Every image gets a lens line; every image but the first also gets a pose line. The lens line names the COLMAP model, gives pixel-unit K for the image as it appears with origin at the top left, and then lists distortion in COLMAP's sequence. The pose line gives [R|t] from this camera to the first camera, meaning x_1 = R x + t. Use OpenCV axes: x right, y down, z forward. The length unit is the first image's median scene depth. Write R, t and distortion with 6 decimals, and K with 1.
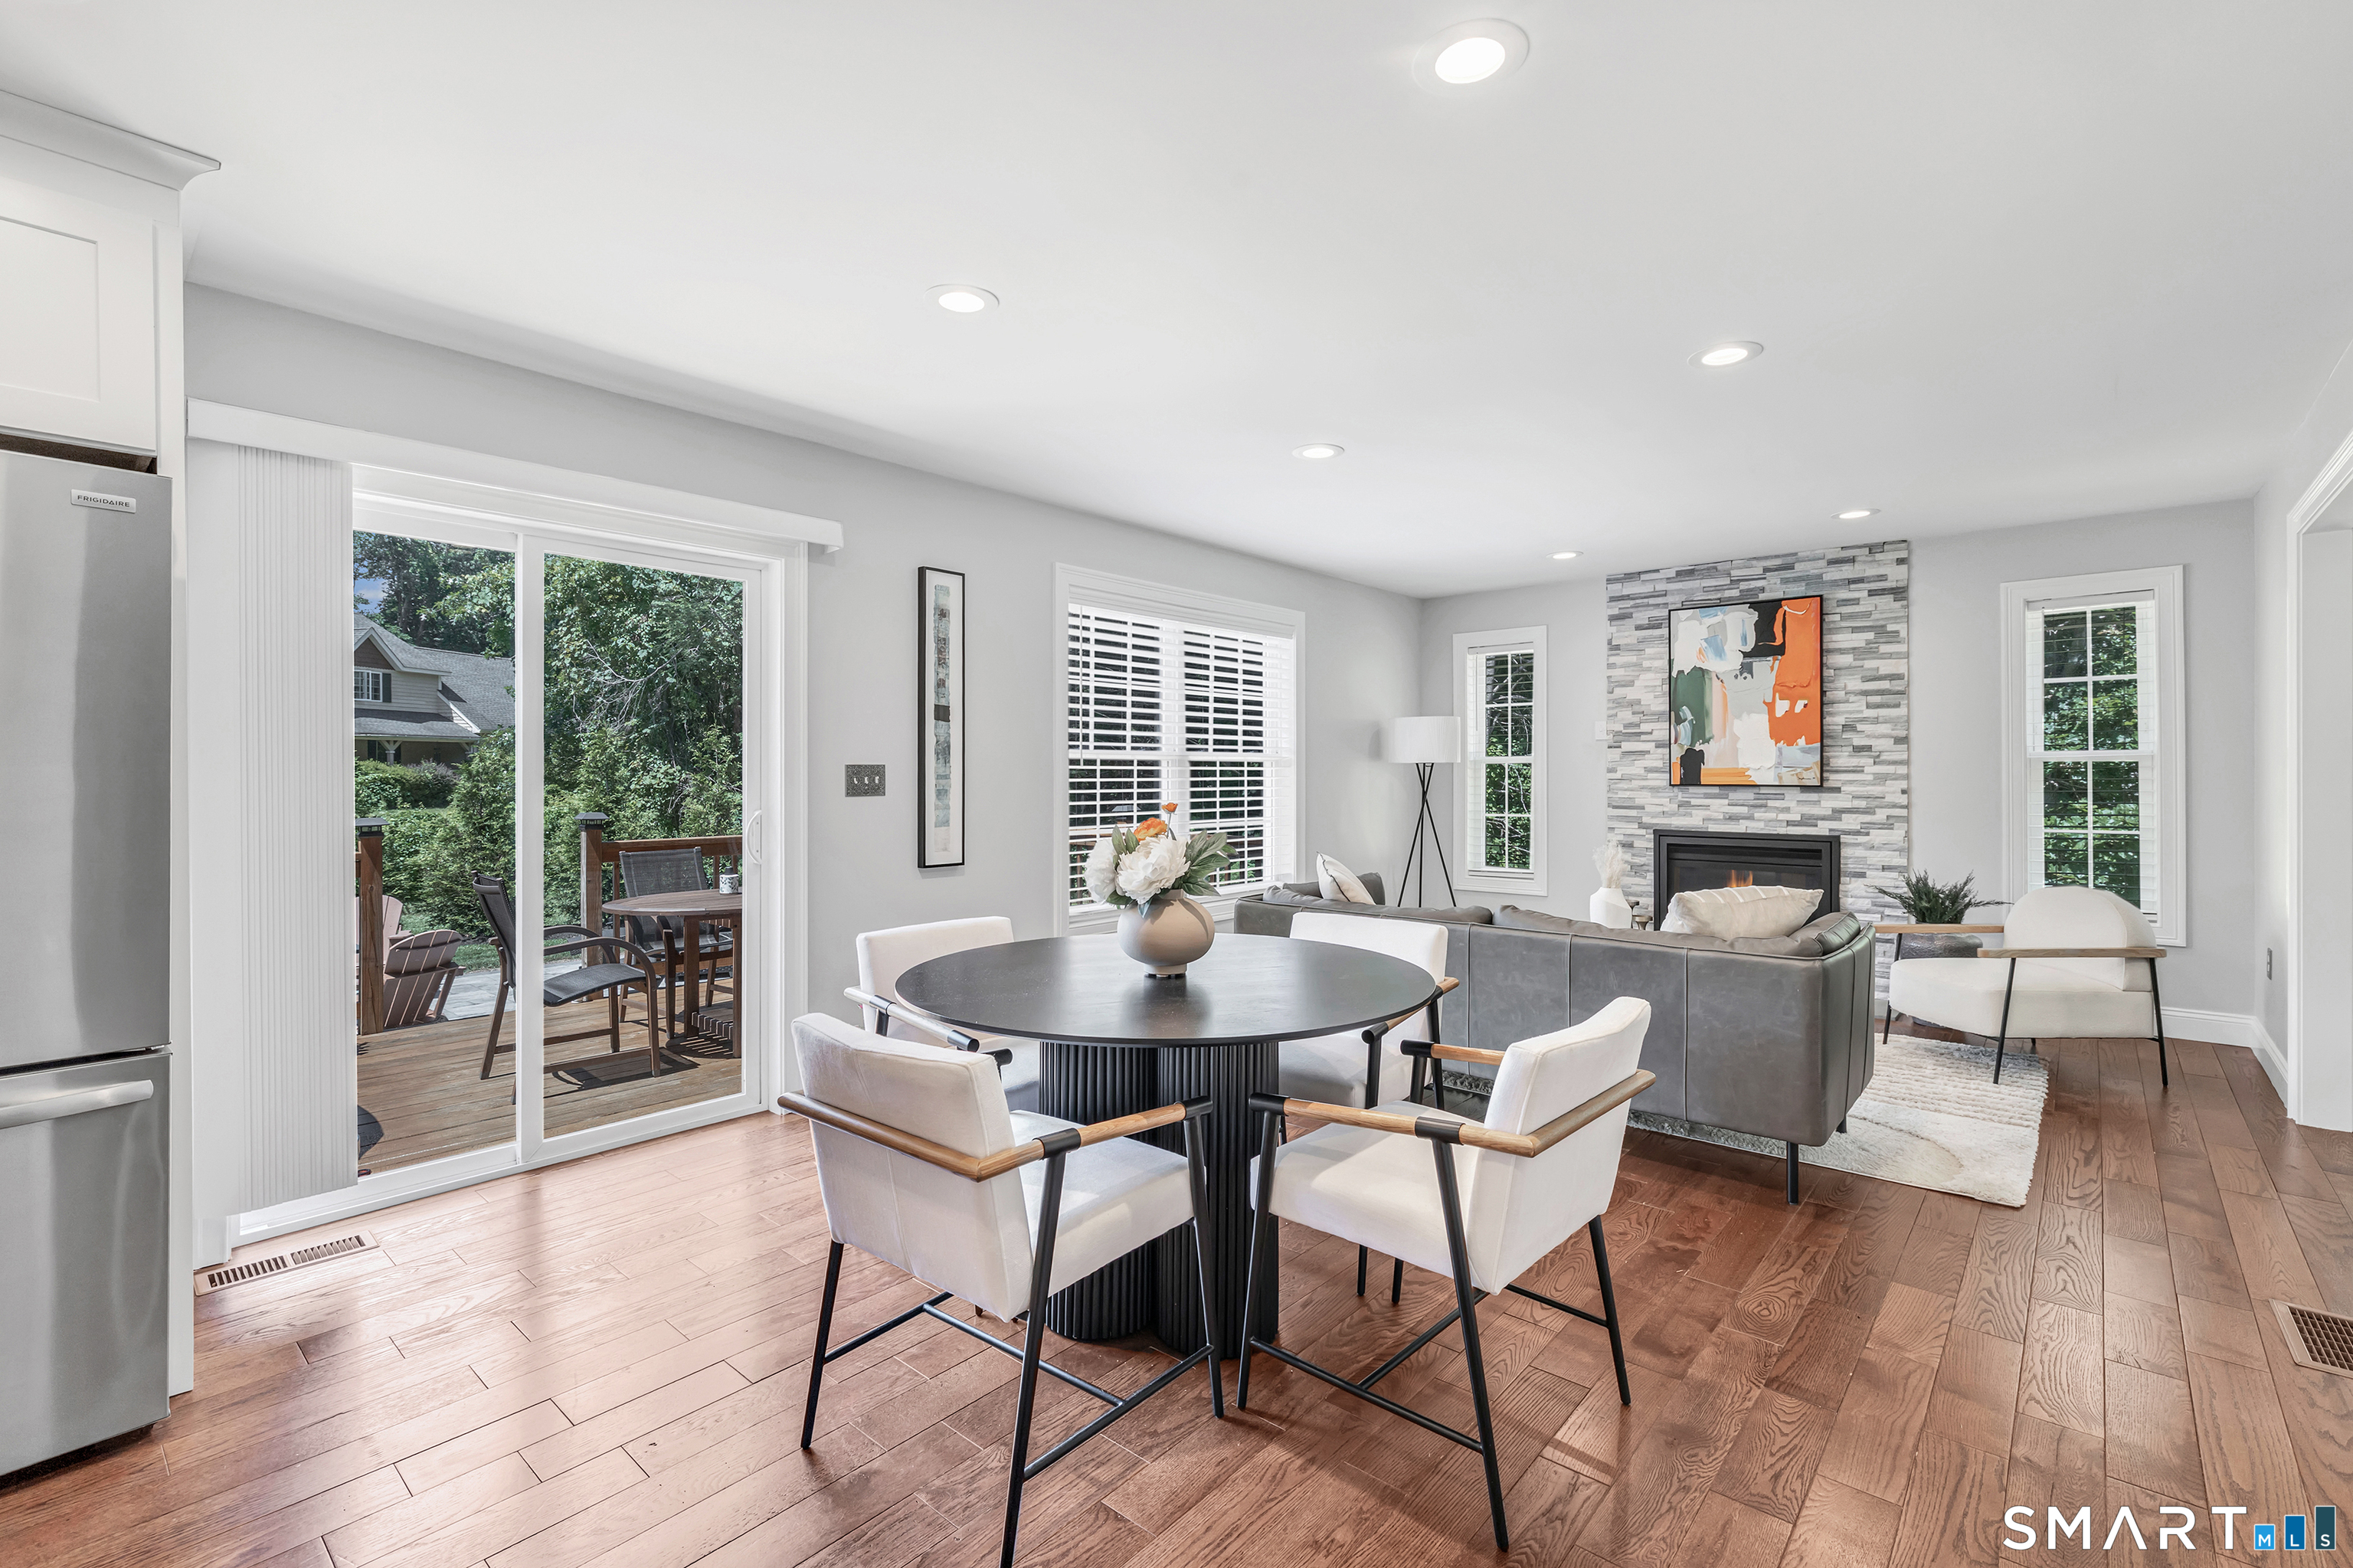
lens RADIAL K [[1037.3, 0, 1186.1], [0, 1037.3, 774.0], [0, 0, 1]] dist [-0.001202, 0.001402]
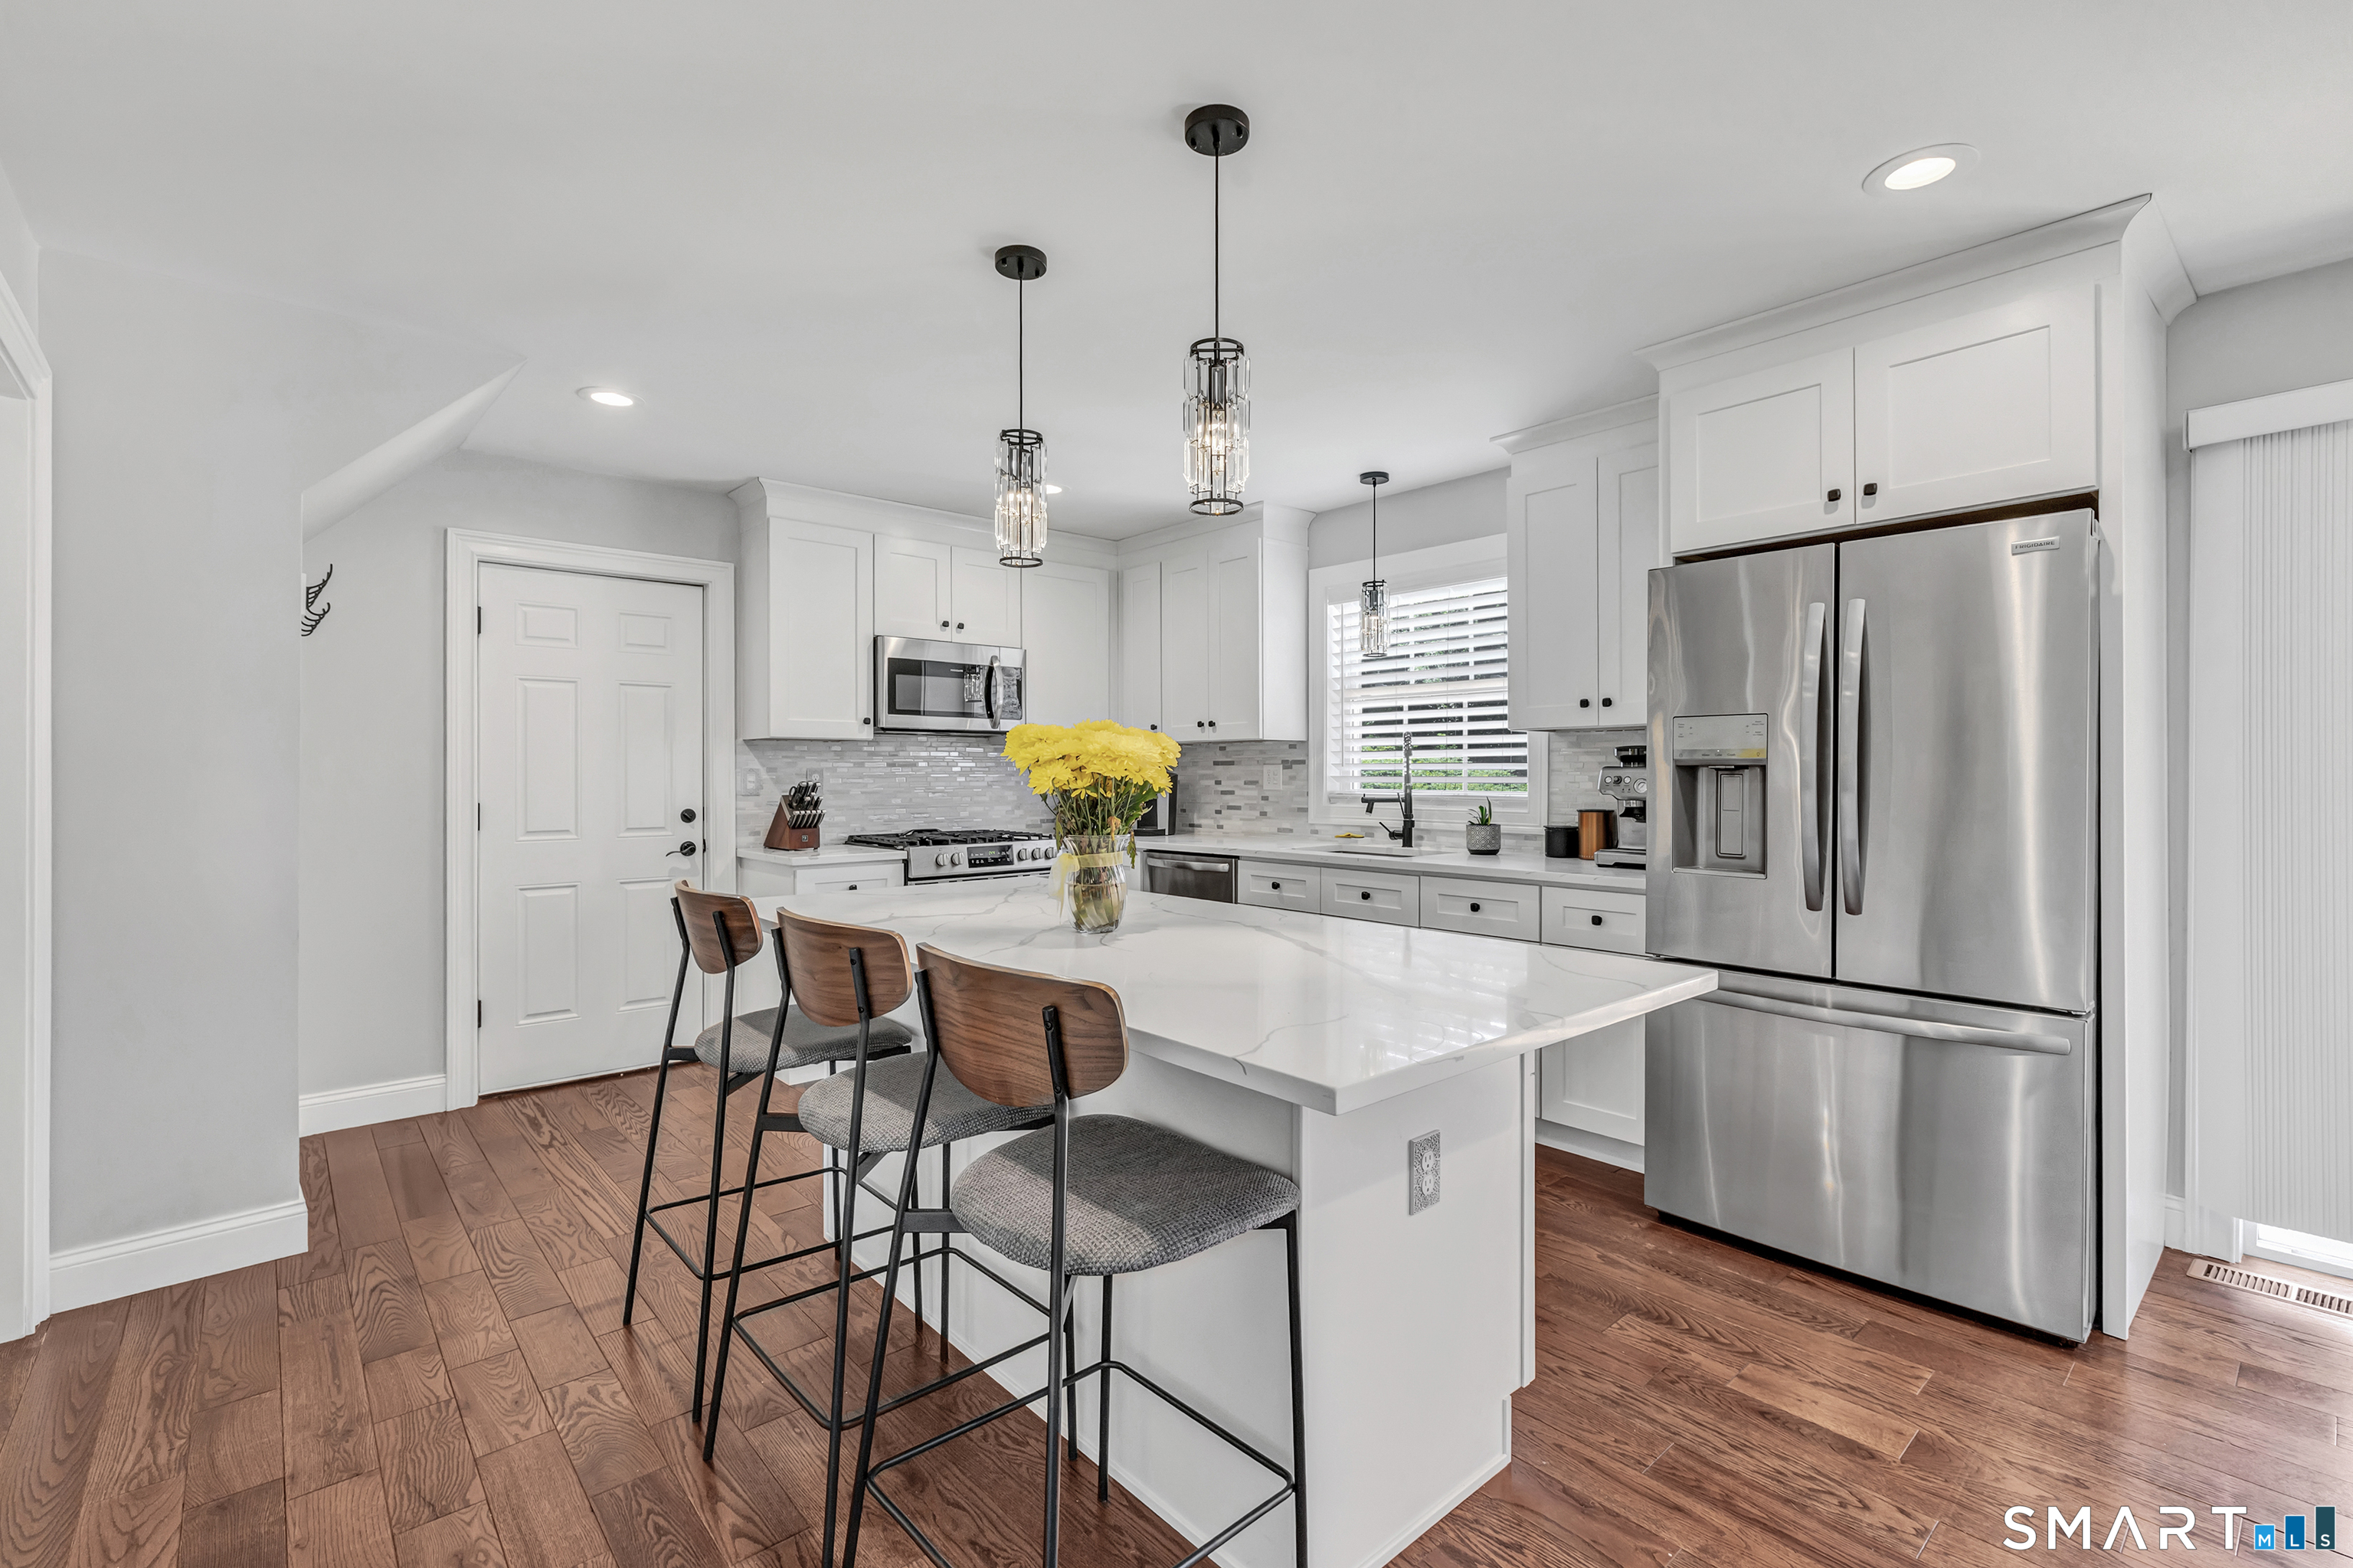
lens RADIAL K [[1037.3, 0, 1193.2], [0, 1037.3, 780.3], [0, 0, 1]] dist [-0.001202, 0.001402]
pose [[-0.121724, 0.007712, -0.992534, 0.087039], [-0.000086, 0.999970, 0.007780, -0.000574], [0.992564, 0.001033, -0.121720, 0.059834]]
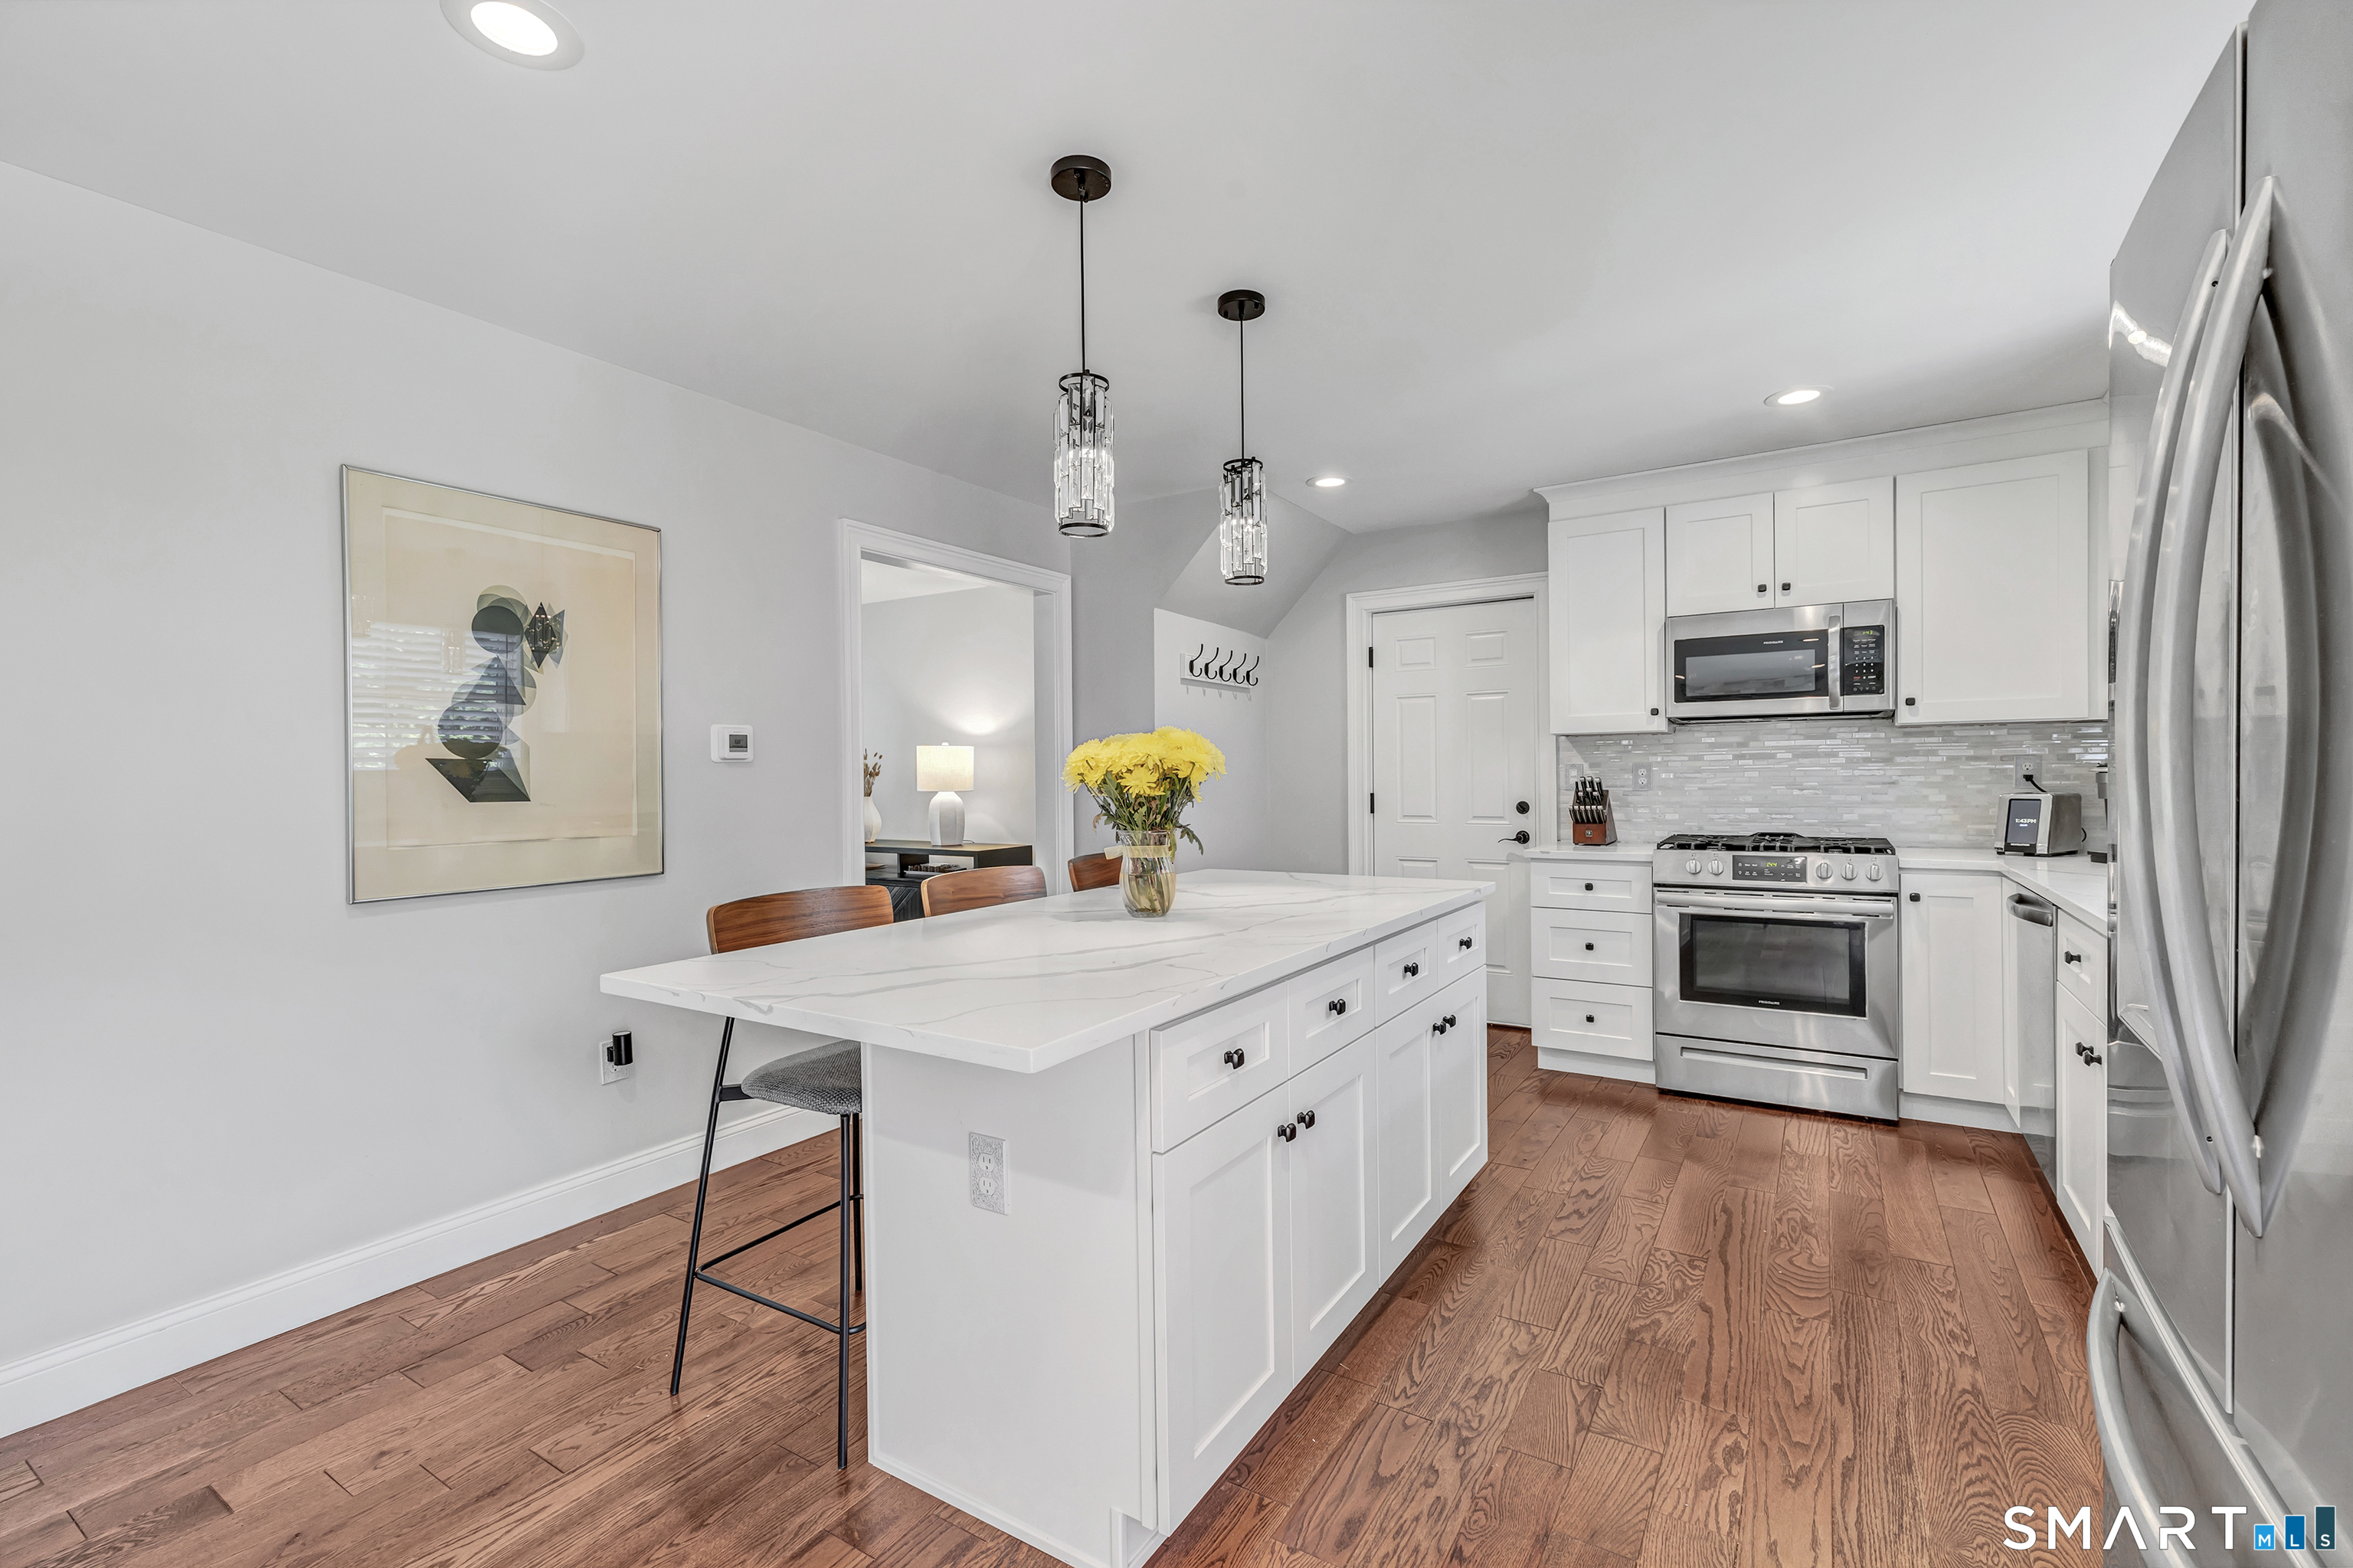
lens RADIAL K [[1037.3, 0, 1178.4], [0, 1037.3, 783.5], [0, 0, 1]] dist [-0.001202, 0.001402]
pose [[-0.986970, 0.014531, -0.160248, -0.222788], [0.012783, 0.999847, 0.011938, -0.001702], [0.160397, 0.009734, -0.987005, 0.395139]]
